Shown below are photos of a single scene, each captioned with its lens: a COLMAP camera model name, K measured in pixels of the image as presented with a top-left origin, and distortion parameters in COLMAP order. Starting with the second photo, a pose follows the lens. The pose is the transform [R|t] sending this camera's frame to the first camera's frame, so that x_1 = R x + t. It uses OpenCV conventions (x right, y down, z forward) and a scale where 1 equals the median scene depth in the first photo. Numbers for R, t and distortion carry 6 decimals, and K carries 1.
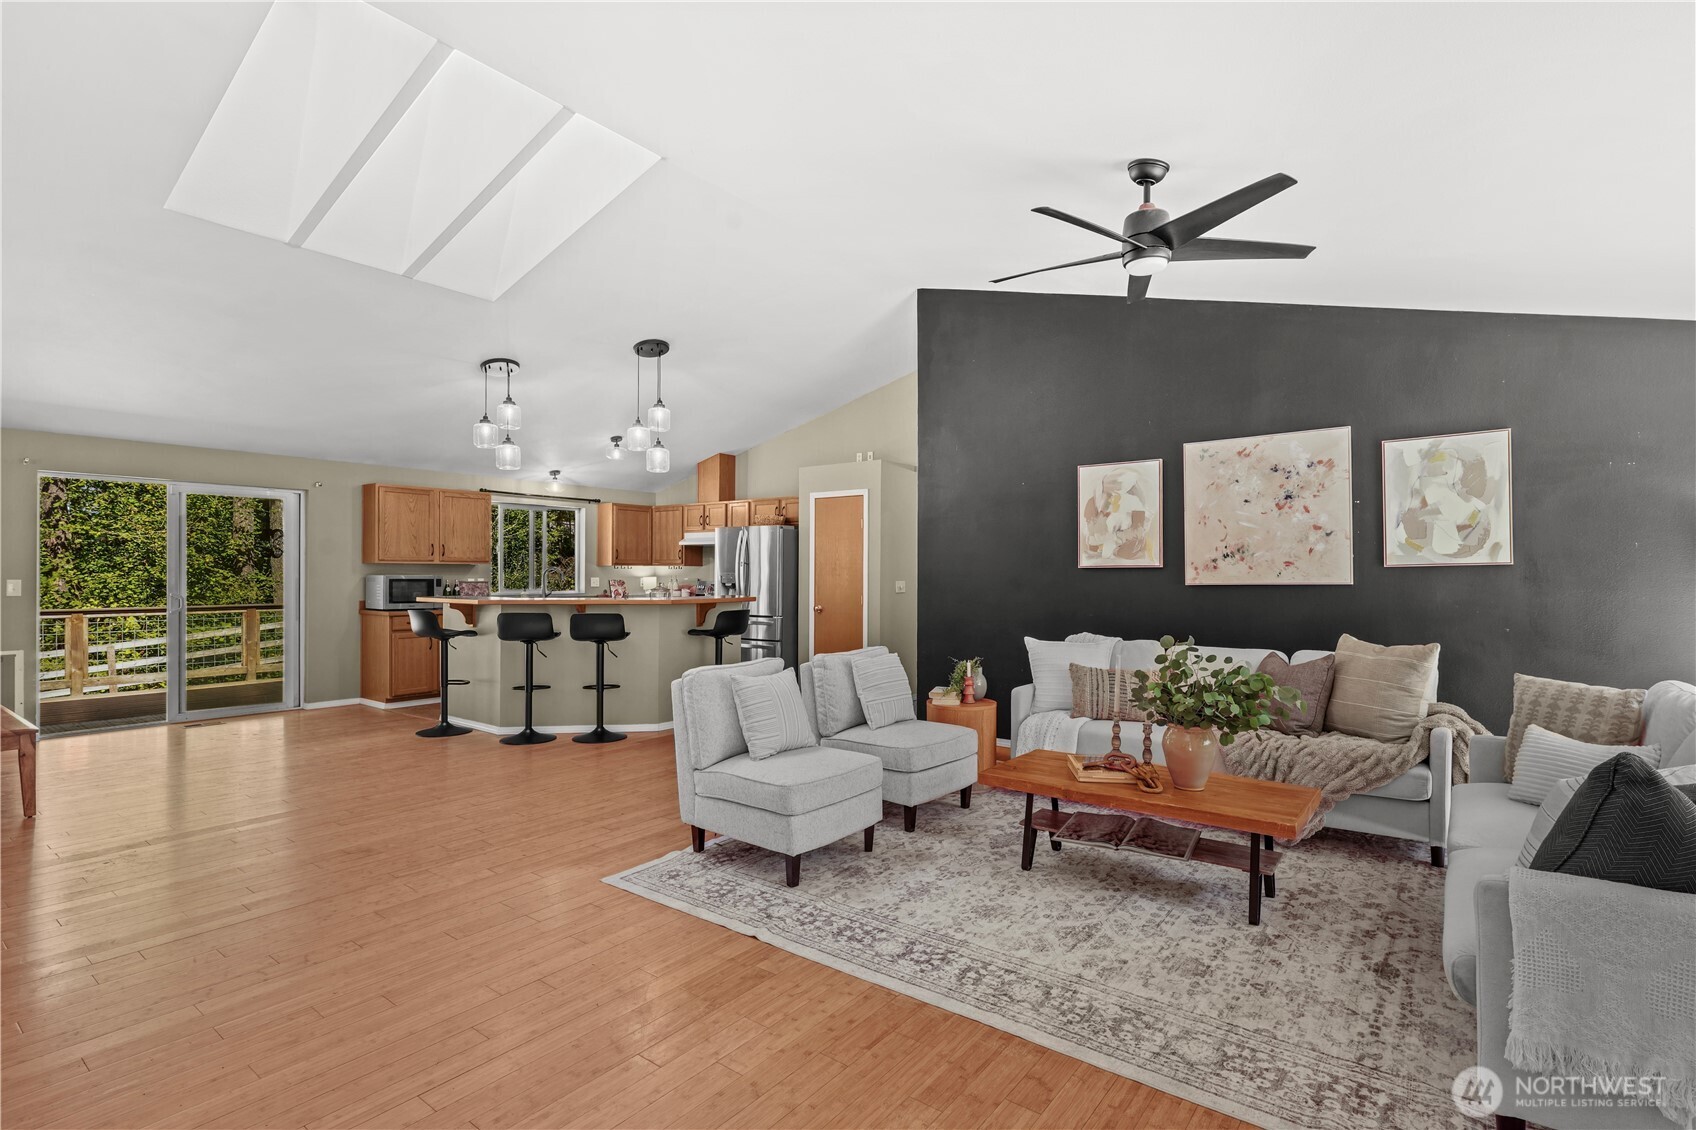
lens RADIAL K [[813.2, 0, 846.8], [0, 813.2, 561.2], [0, 0, 1]] dist [0.009940, -0.007278]
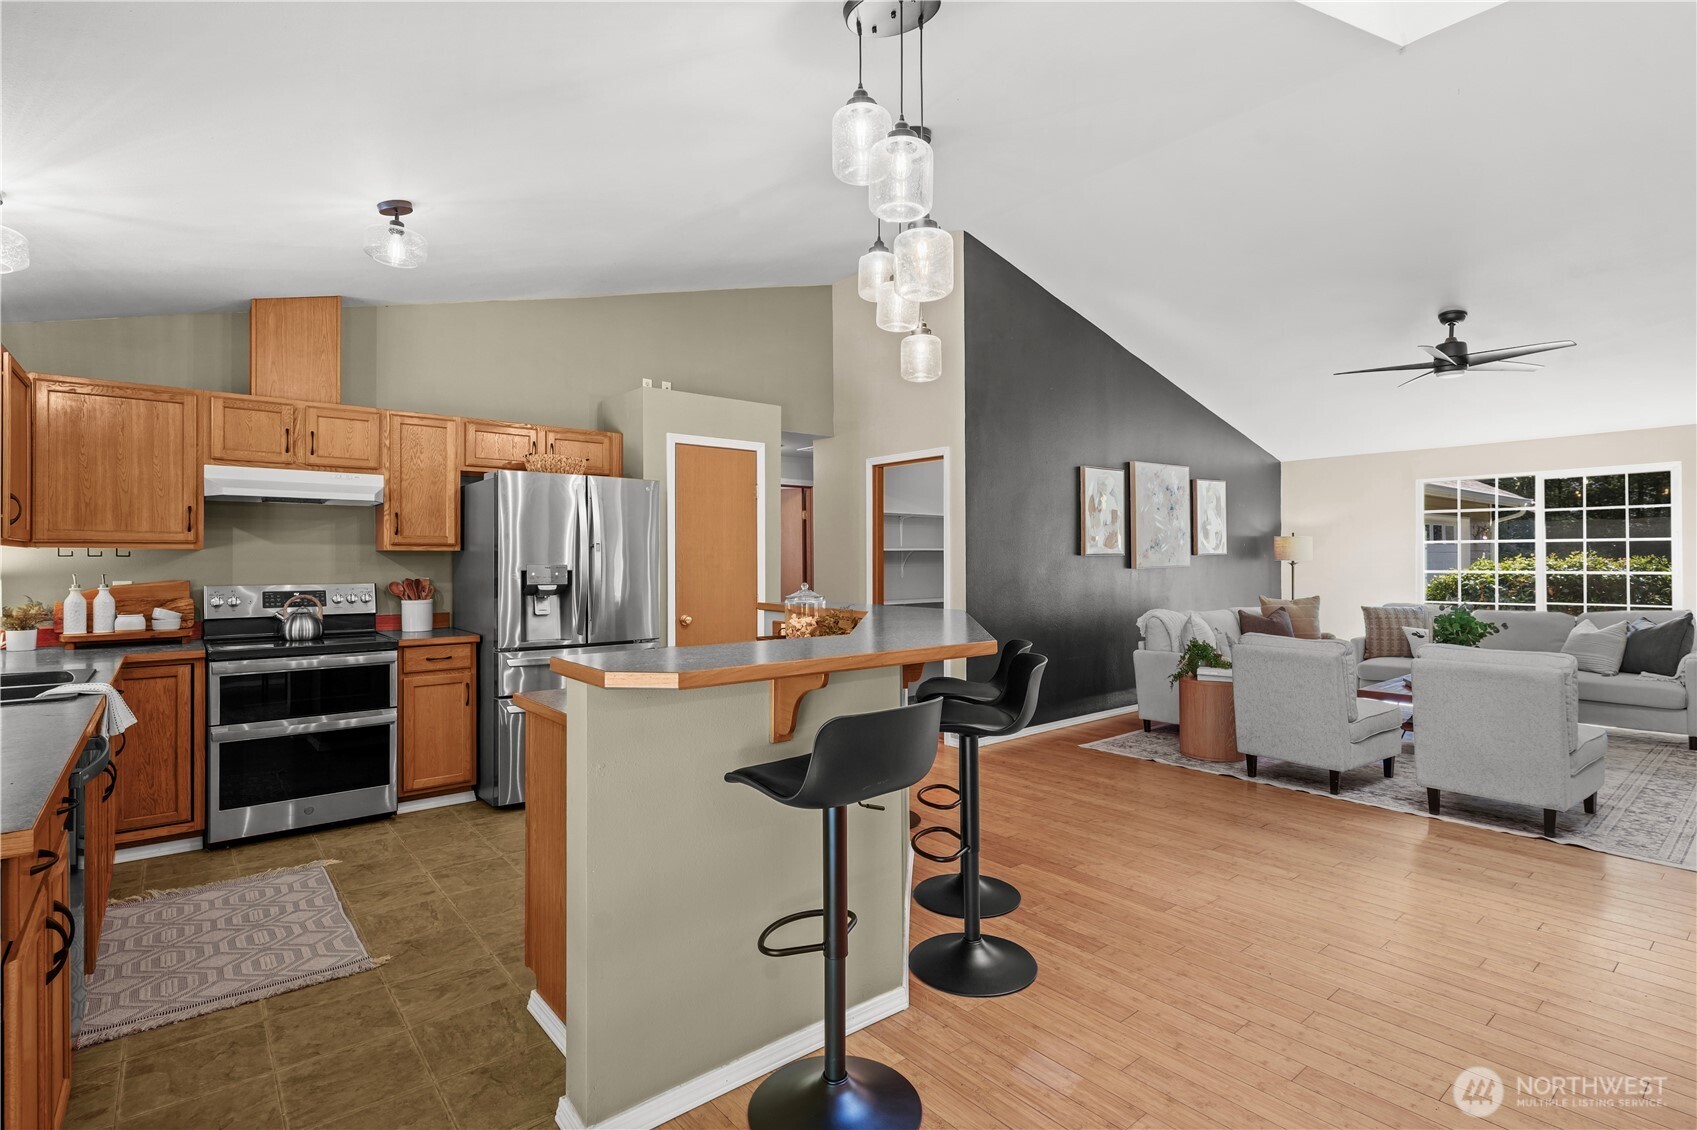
lens RADIAL K [[813.7, 0, 847.3], [0, 813.7, 561.2], [0, 0, 1]] dist [0.009940, -0.007278]
pose [[0.227497, -0.004210, 0.973770, -1.057577], [-0.008717, 0.999942, 0.006360, 0.013339], [-0.973740, -0.009935, 0.227447, 1.259363]]
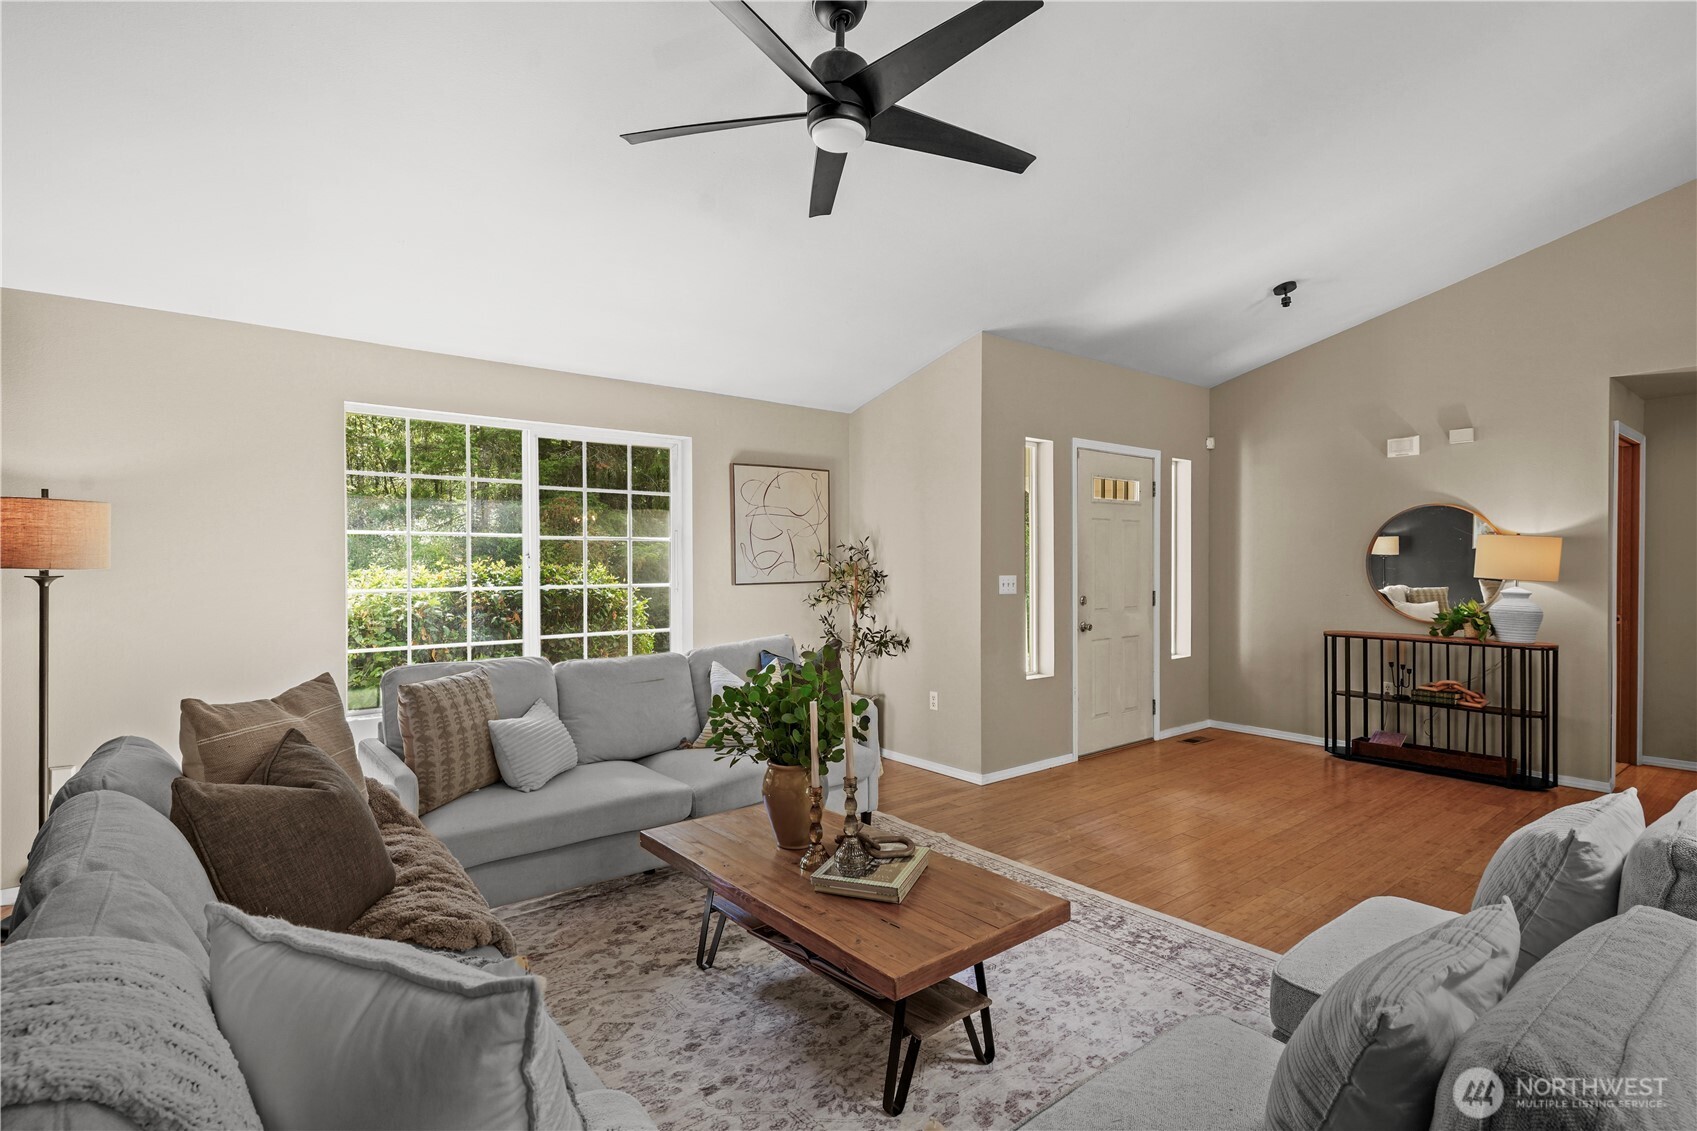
lens RADIAL K [[813.7, 0, 847.3], [0, 813.7, 561.7], [0, 0, 1]] dist [0.009940, -0.007278]
pose [[-0.971610, 0.000531, 0.236589, 0.129291], [-0.002944, 0.999893, -0.014335, 0.015611], [-0.236571, -0.014625, -0.971504, 1.174578]]
